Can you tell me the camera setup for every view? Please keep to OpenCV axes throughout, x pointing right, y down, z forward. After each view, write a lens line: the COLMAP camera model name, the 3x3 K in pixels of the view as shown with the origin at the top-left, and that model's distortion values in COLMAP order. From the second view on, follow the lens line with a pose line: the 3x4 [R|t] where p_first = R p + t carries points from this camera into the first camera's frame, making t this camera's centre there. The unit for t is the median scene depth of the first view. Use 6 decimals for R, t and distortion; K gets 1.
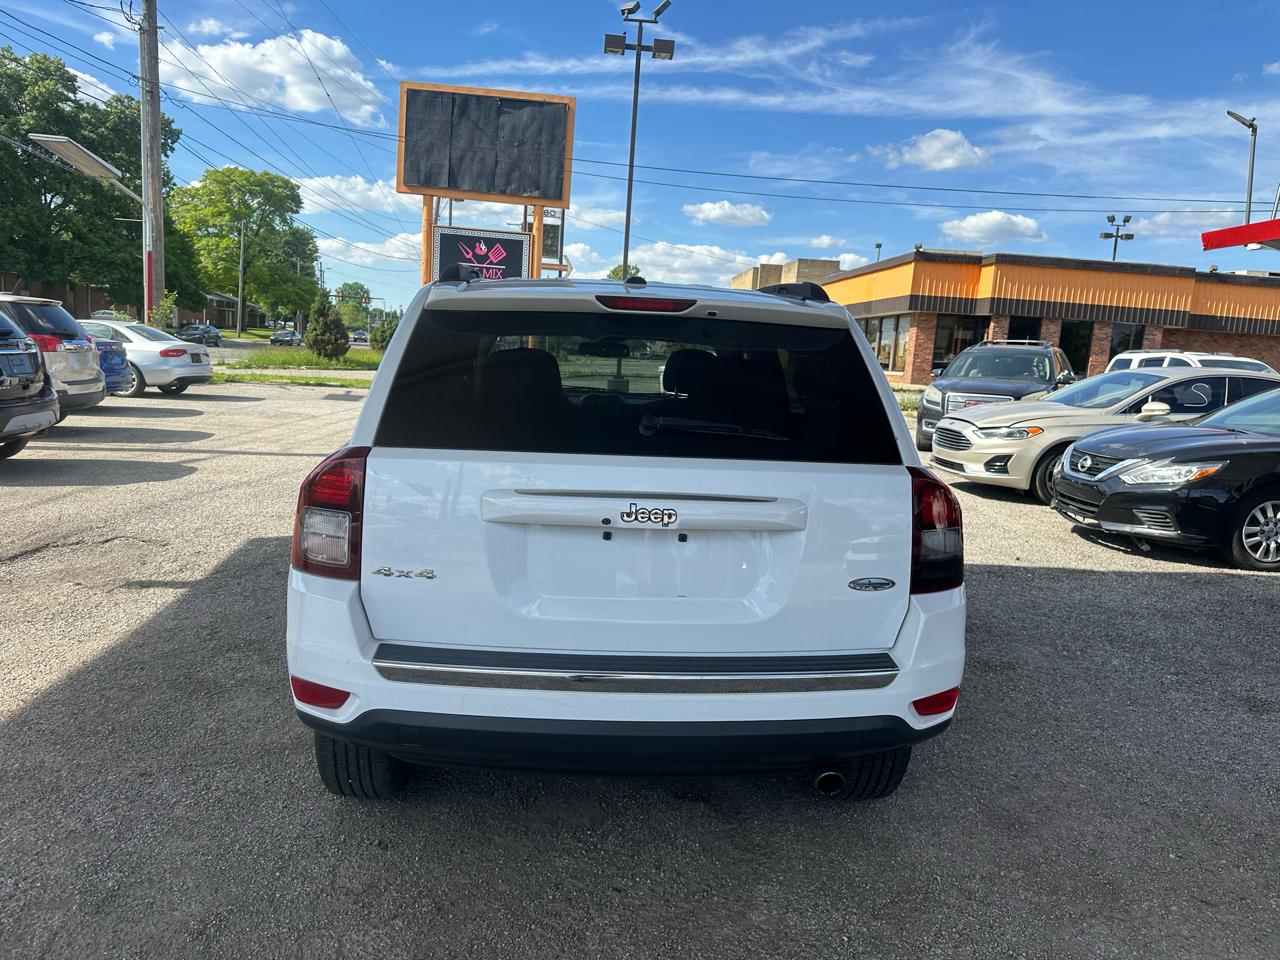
lens RADIAL K [[900.5, 0, 611.4], [0, 900.5, 481.3], [0, 0, 1]] dist [-0.000525, -0.009387]
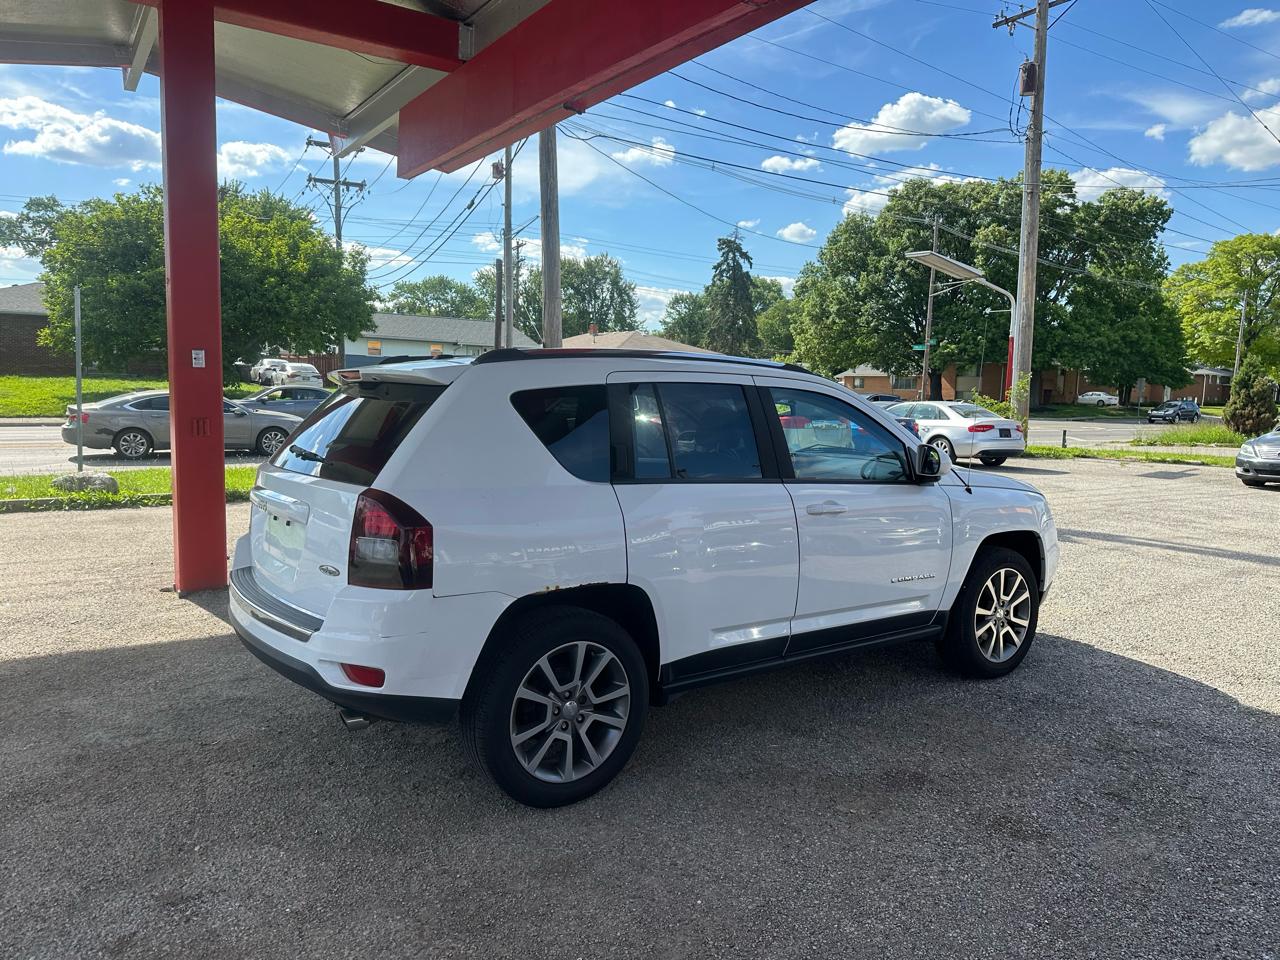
lens RADIAL K [[900.5, 0, 670.7], [0, 900.5, 501.8], [0, 0, 1]] dist [-0.000525, -0.009387]
pose [[0.534551, 0.056751, -0.843228, 0.133204], [-0.112357, 0.993658, -0.004351, -0.003203], [0.837634, 0.097068, 0.537538, 0.053625]]
